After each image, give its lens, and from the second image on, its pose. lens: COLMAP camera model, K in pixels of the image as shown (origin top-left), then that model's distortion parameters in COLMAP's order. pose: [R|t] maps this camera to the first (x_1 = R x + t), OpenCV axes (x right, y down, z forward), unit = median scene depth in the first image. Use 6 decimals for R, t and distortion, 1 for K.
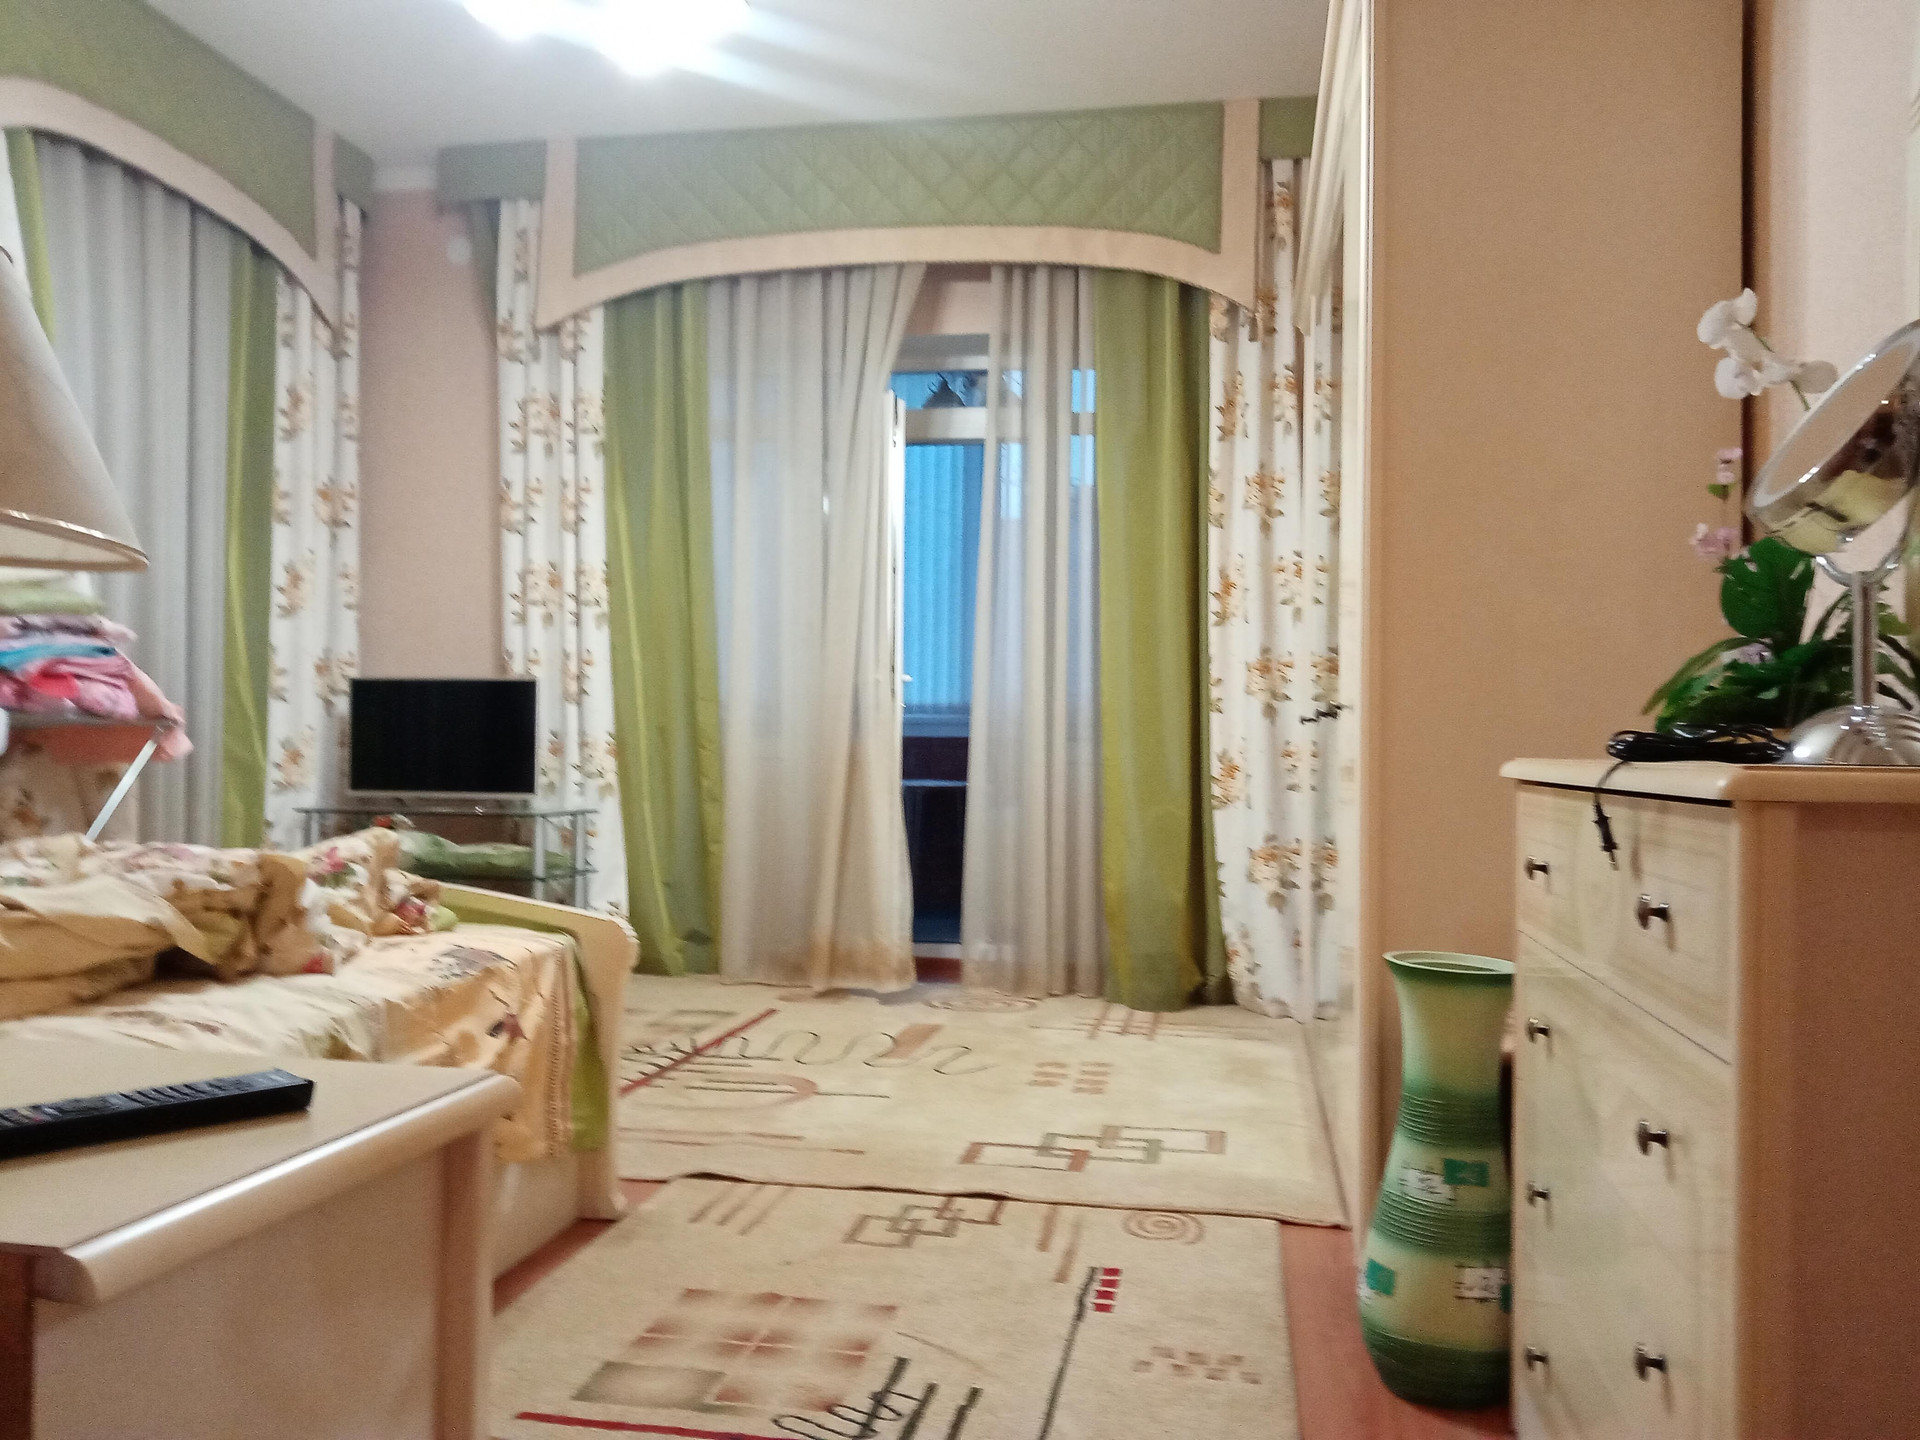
lens RADIAL K [[1560.0, 0, 960.0], [0, 1560.0, 720.0], [0, 0, 1]] dist [0.077214, -0.120996]
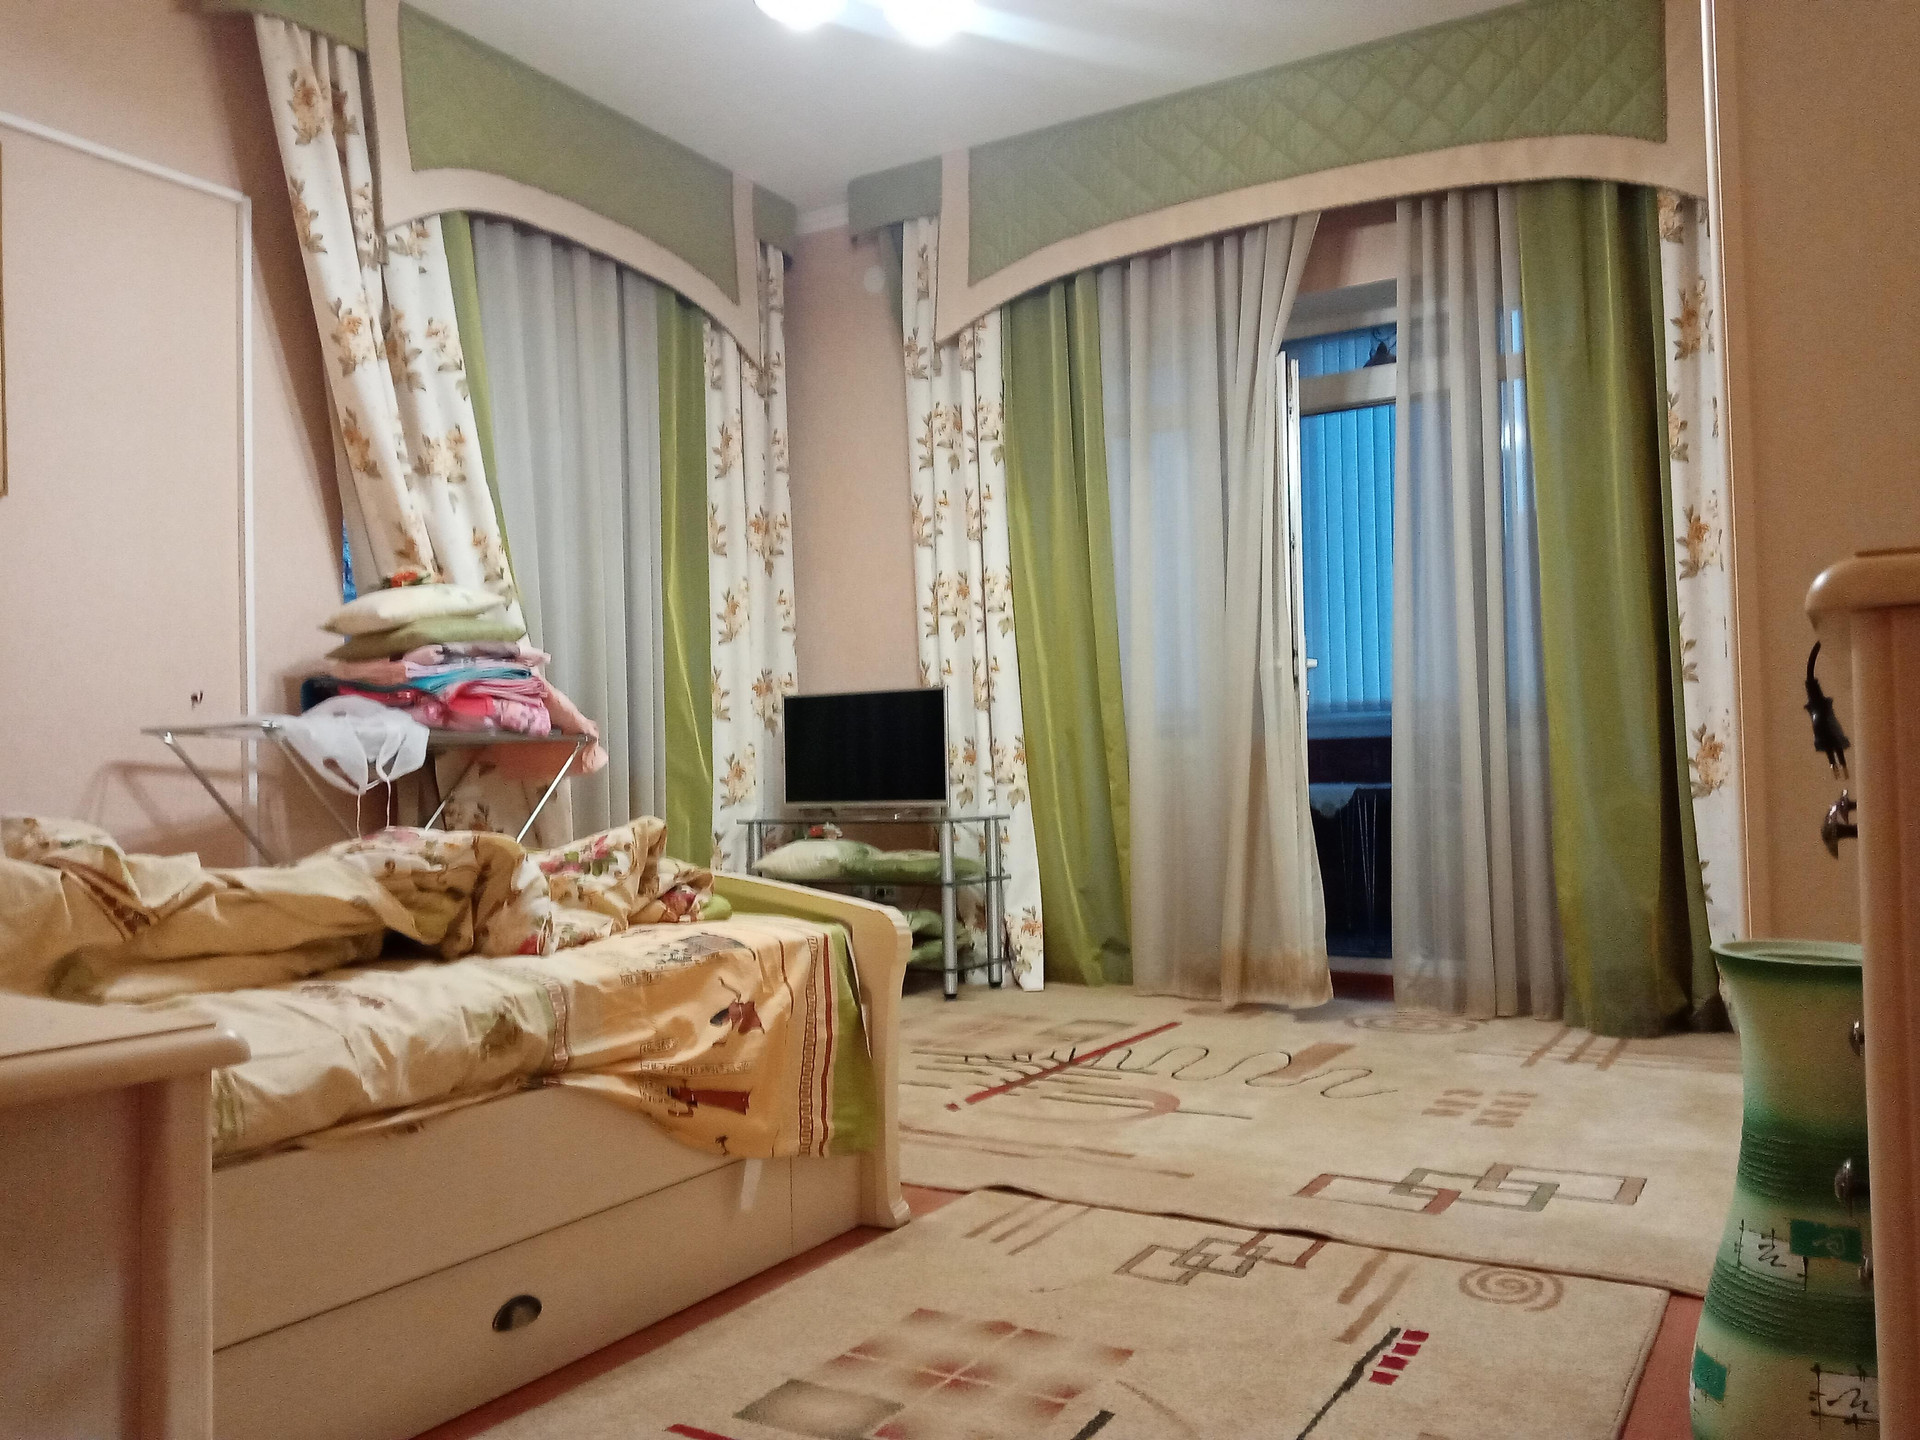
lens RADIAL K [[1541.3, 0, 960.0], [0, 1541.3, 720.0], [0, 0, 1]] dist [0.132730, -0.263863]
pose [[0.934757, -0.046025, -0.352293, 0.093956], [0.039346, 0.998885, -0.026100, 0.022428], [0.353102, 0.010535, 0.935526, 0.078650]]
